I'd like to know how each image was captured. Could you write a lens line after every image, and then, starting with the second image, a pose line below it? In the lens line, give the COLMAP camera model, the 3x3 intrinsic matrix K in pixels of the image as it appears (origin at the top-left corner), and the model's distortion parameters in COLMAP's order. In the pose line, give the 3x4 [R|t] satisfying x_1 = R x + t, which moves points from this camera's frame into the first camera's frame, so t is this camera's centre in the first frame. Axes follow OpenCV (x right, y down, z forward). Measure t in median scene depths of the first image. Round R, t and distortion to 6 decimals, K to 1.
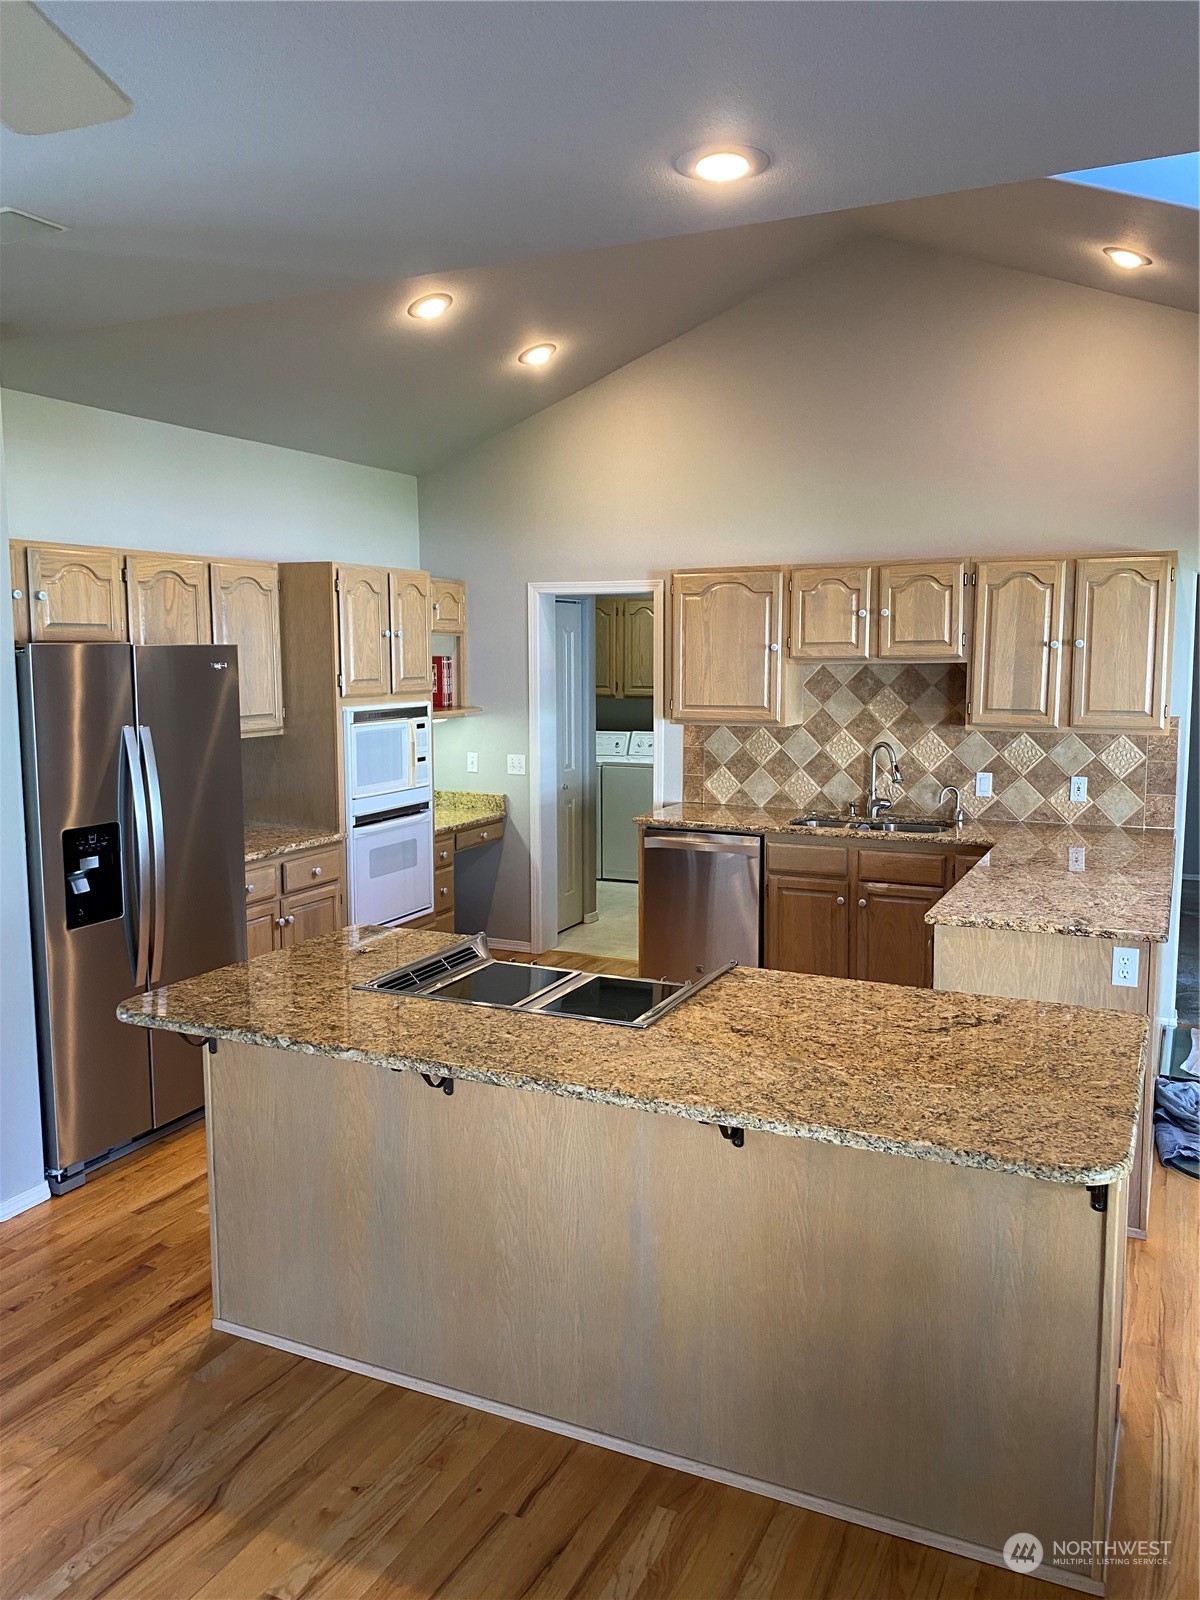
lens RADIAL K [[1220.2, 0, 600.0], [0, 1220.2, 800.0], [0, 0, 1]] dist [0.059253, -0.073332]
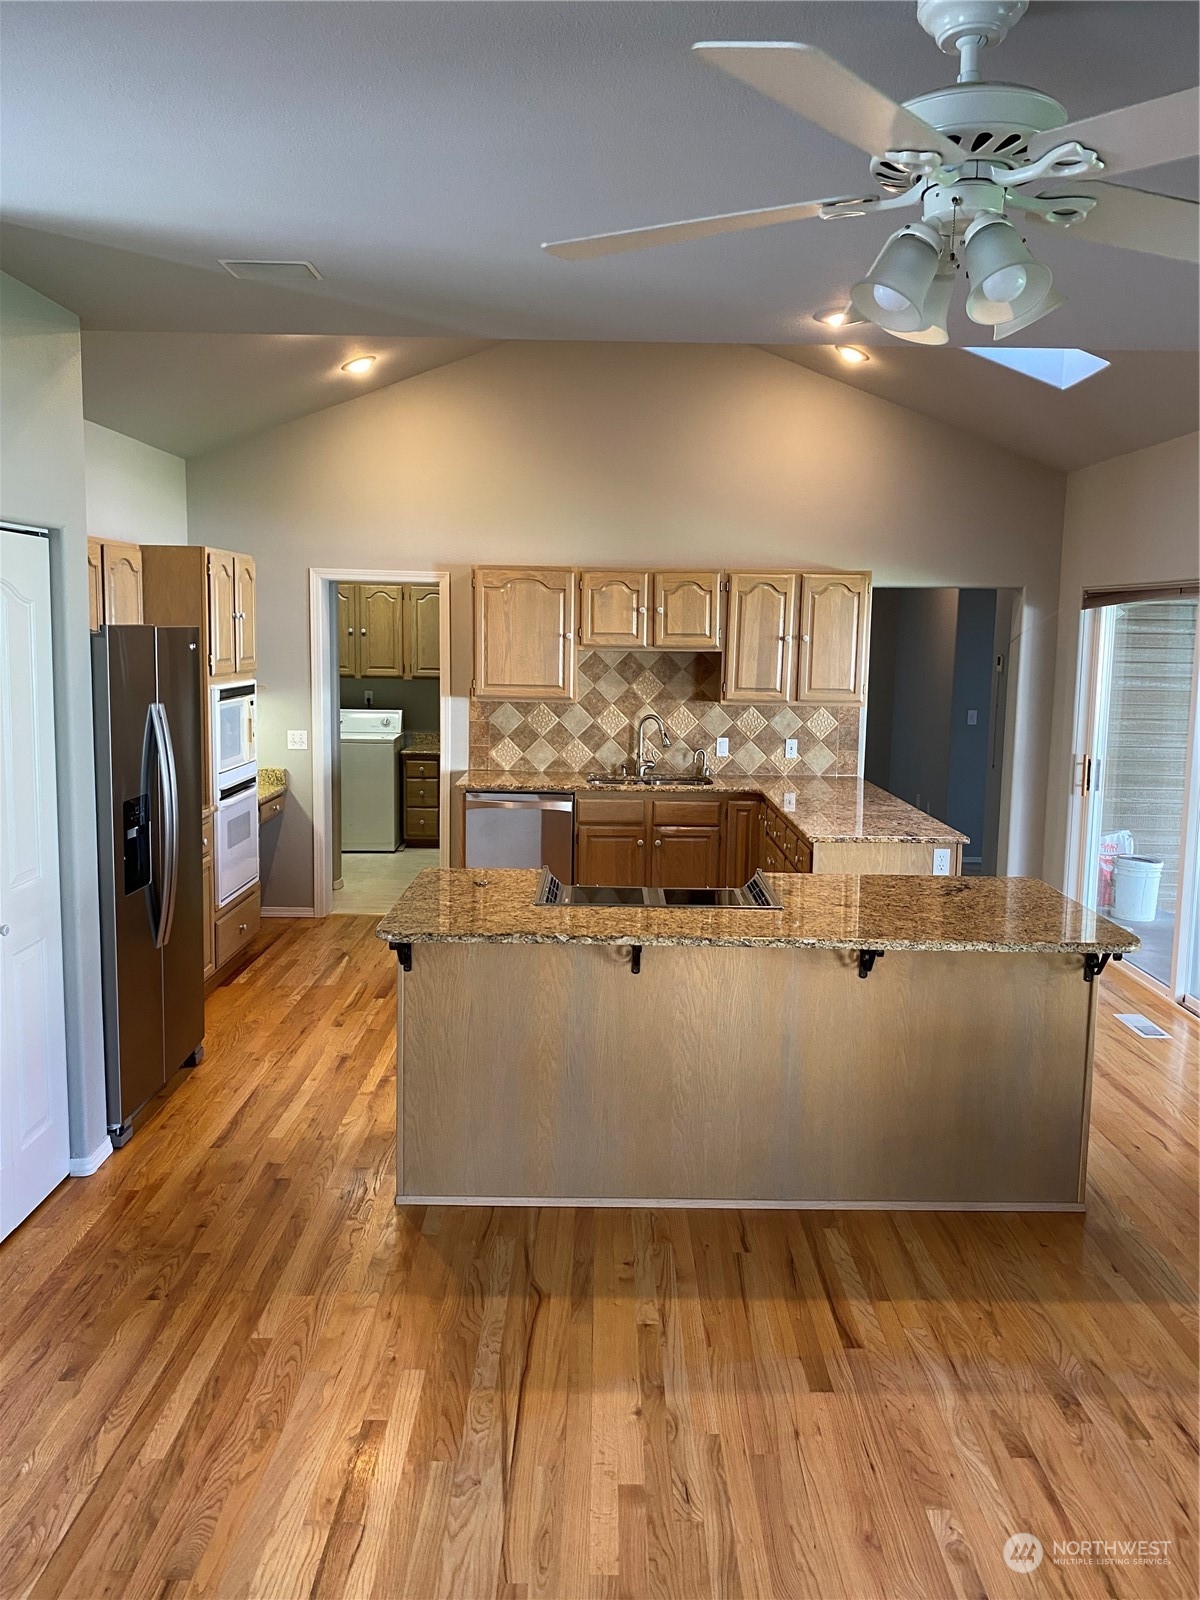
lens RADIAL K [[1226.1, 0, 608.2], [0, 1226.1, 792.4], [0, 0, 1]] dist [0.197720, -0.546809]
pose [[0.898171, -0.037956, 0.438005, -0.365234], [0.033751, 0.999279, 0.017386, 0.008369], [-0.438349, -0.000832, 0.898804, -0.100028]]
